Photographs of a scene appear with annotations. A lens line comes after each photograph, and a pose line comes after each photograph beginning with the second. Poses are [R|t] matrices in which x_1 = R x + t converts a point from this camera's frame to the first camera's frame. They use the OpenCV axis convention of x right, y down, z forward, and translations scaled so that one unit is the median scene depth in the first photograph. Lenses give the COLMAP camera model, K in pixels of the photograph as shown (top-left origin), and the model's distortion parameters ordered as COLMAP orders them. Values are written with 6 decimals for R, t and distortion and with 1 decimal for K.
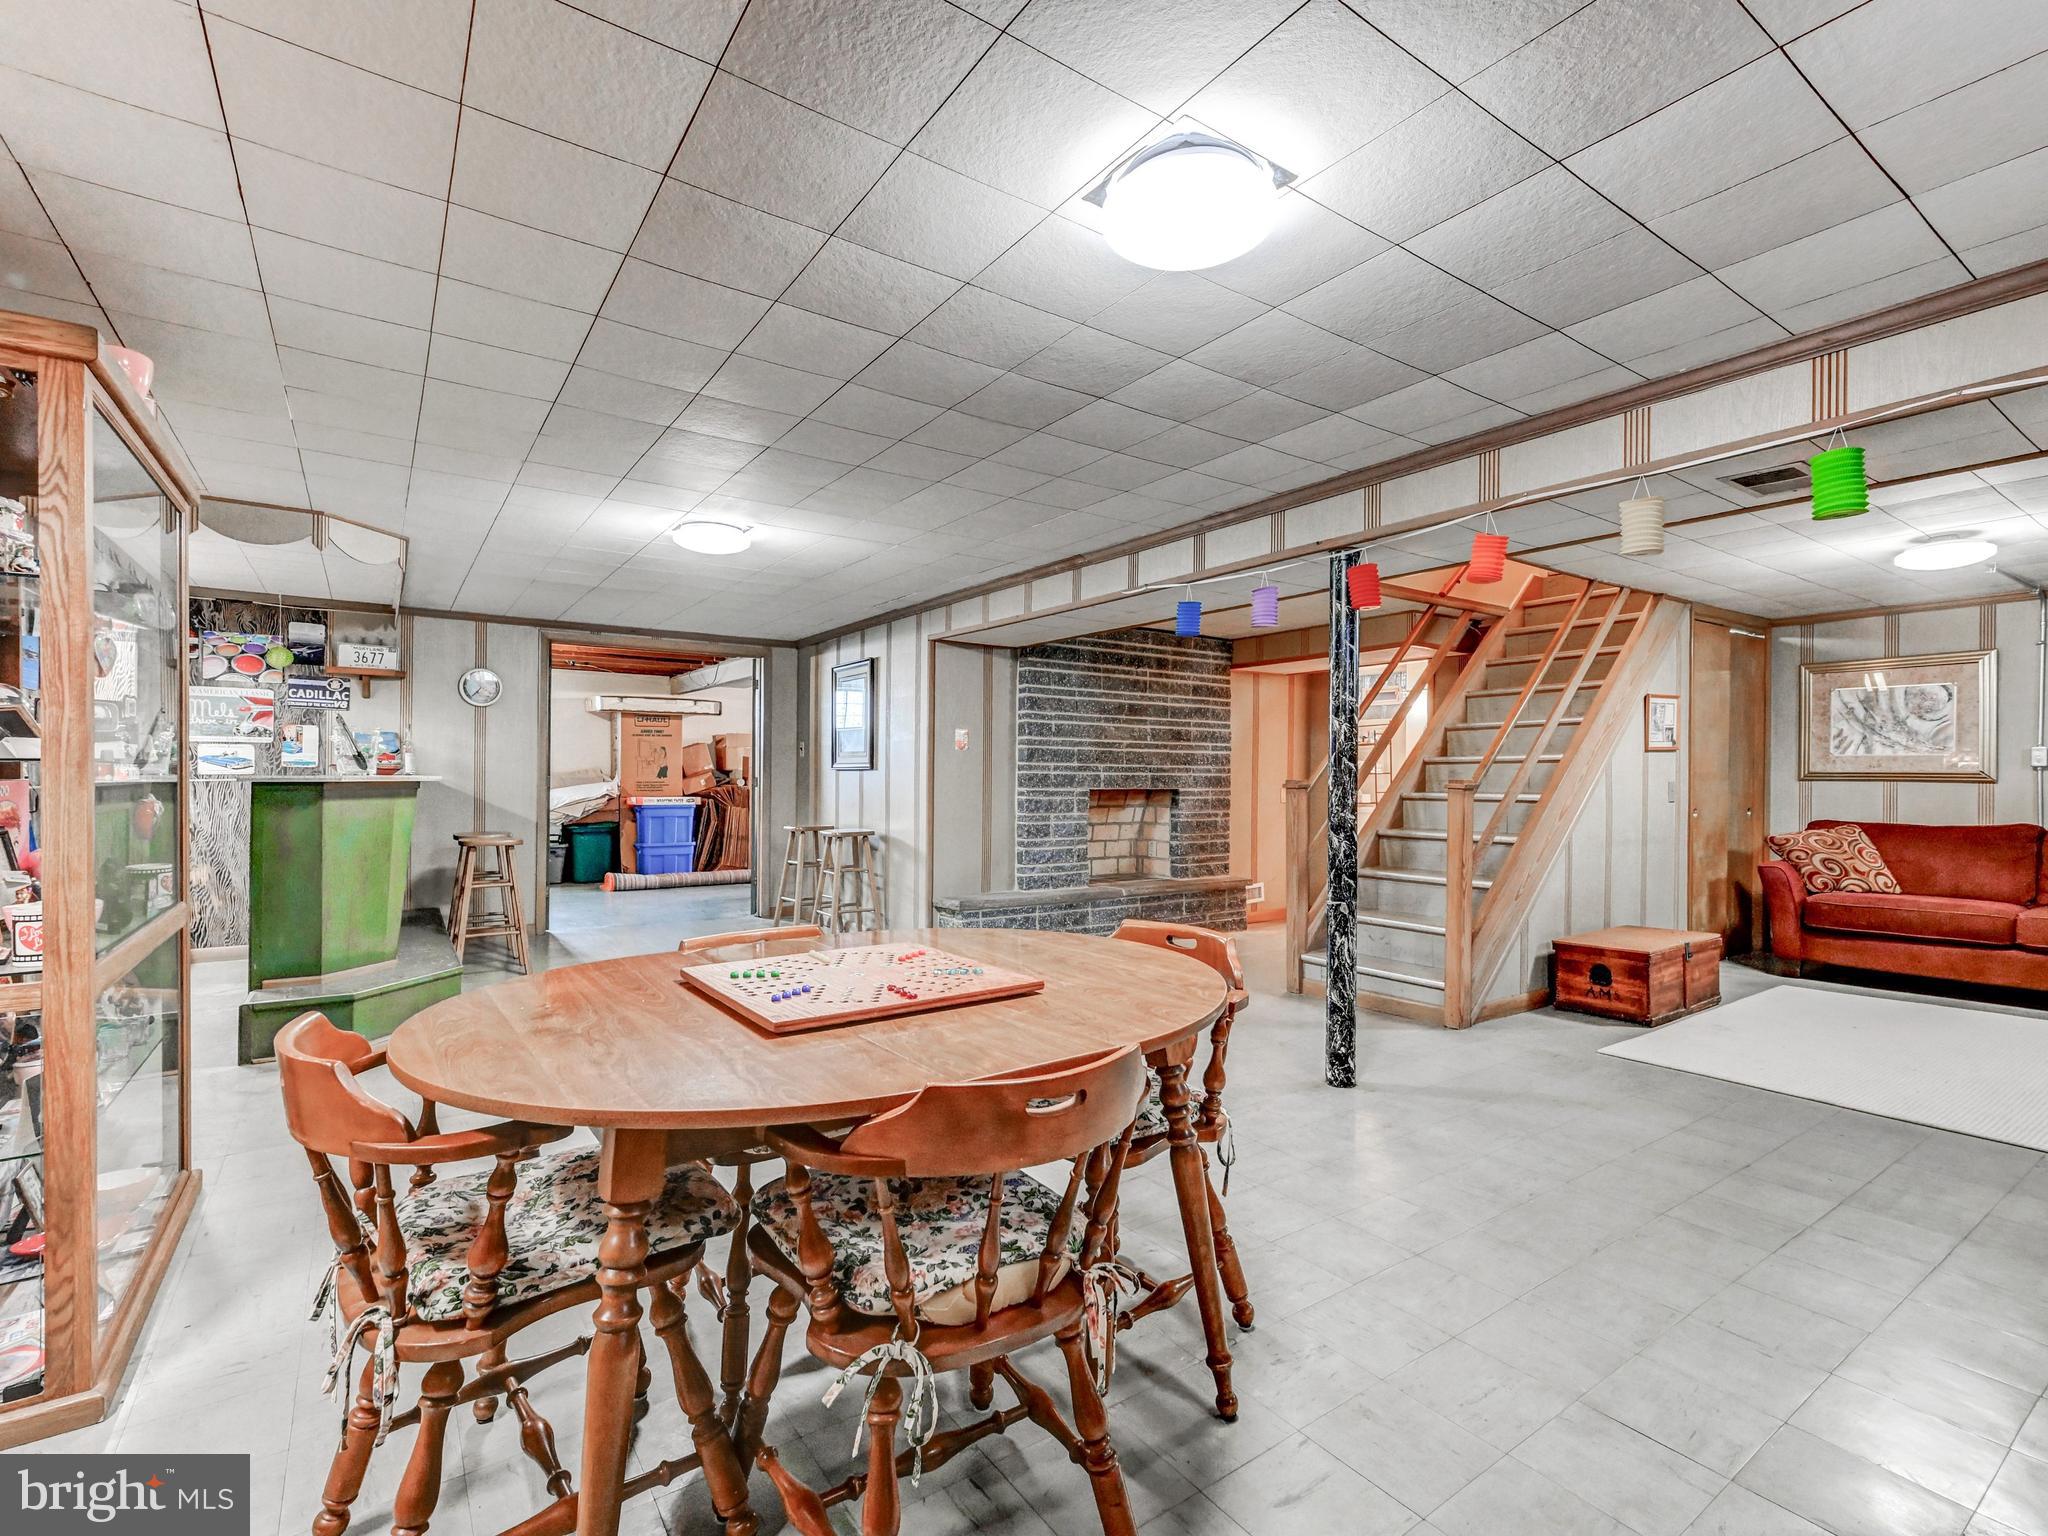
lens RADIAL K [[952.4, 0, 1024.0], [0, 952.4, 768.0], [0, 0, 1]] dist [-0.002964, 0.000102]
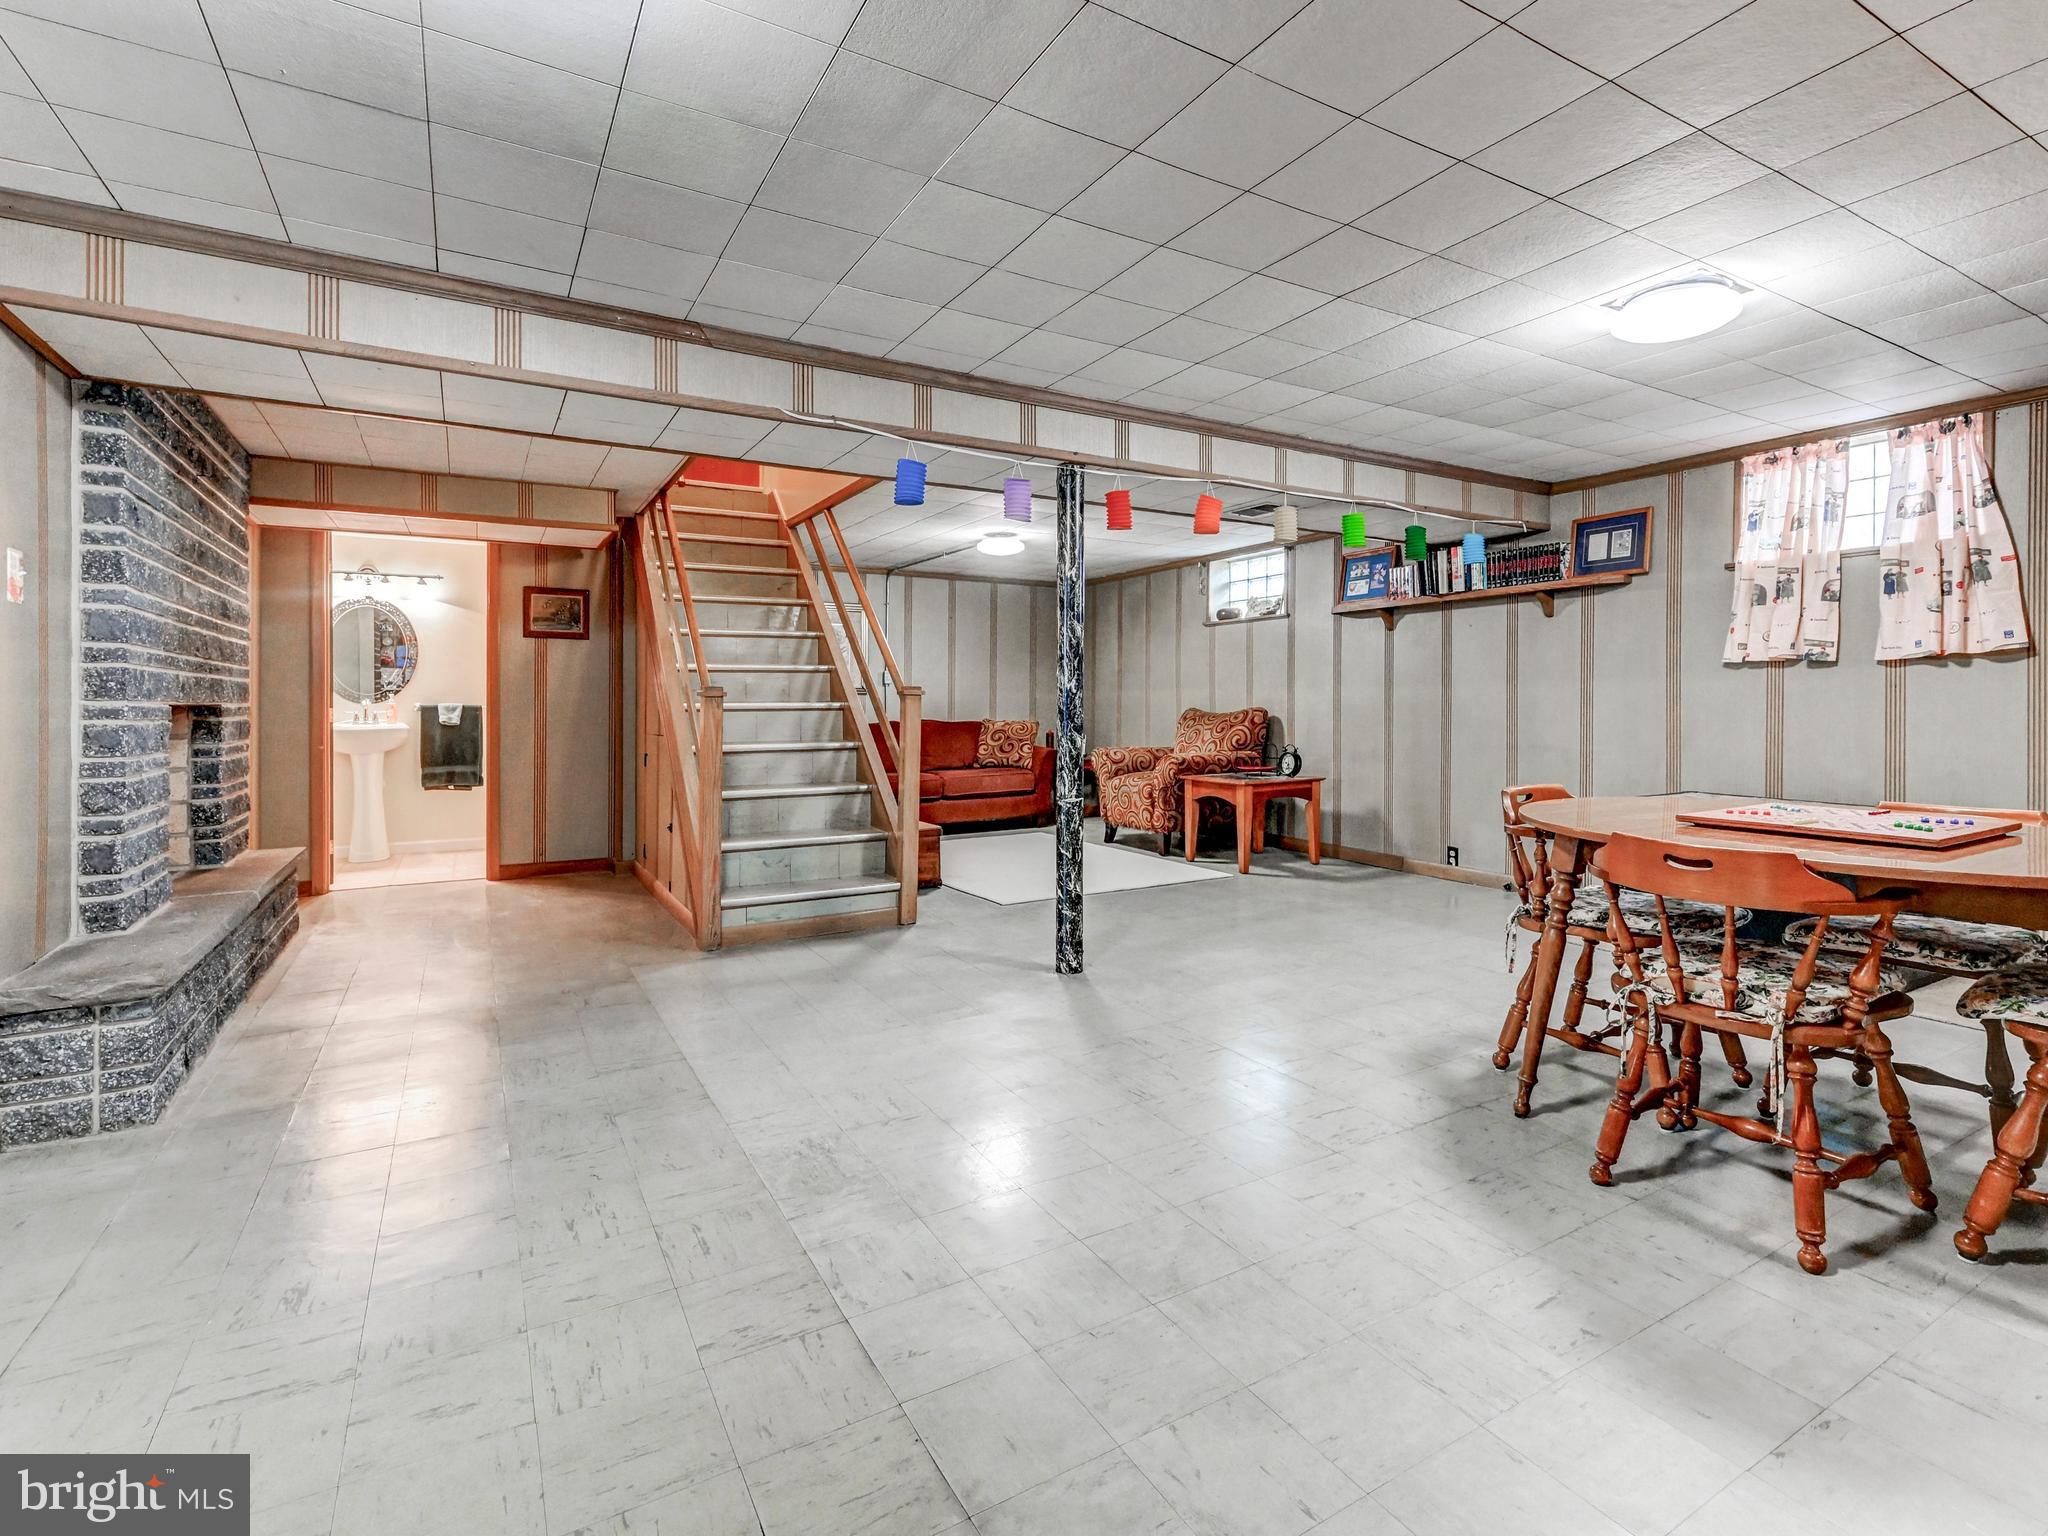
lens RADIAL K [[973.5, 0, 1023.8], [0, 973.5, 709.8], [0, 0, 1]] dist [0.011277, -0.000015]
pose [[0.084796, -0.011059, 0.996337, -0.417972], [-0.007736, 0.999901, 0.011757, 0.016423], [-0.996368, -0.008704, 0.084702, 0.534531]]
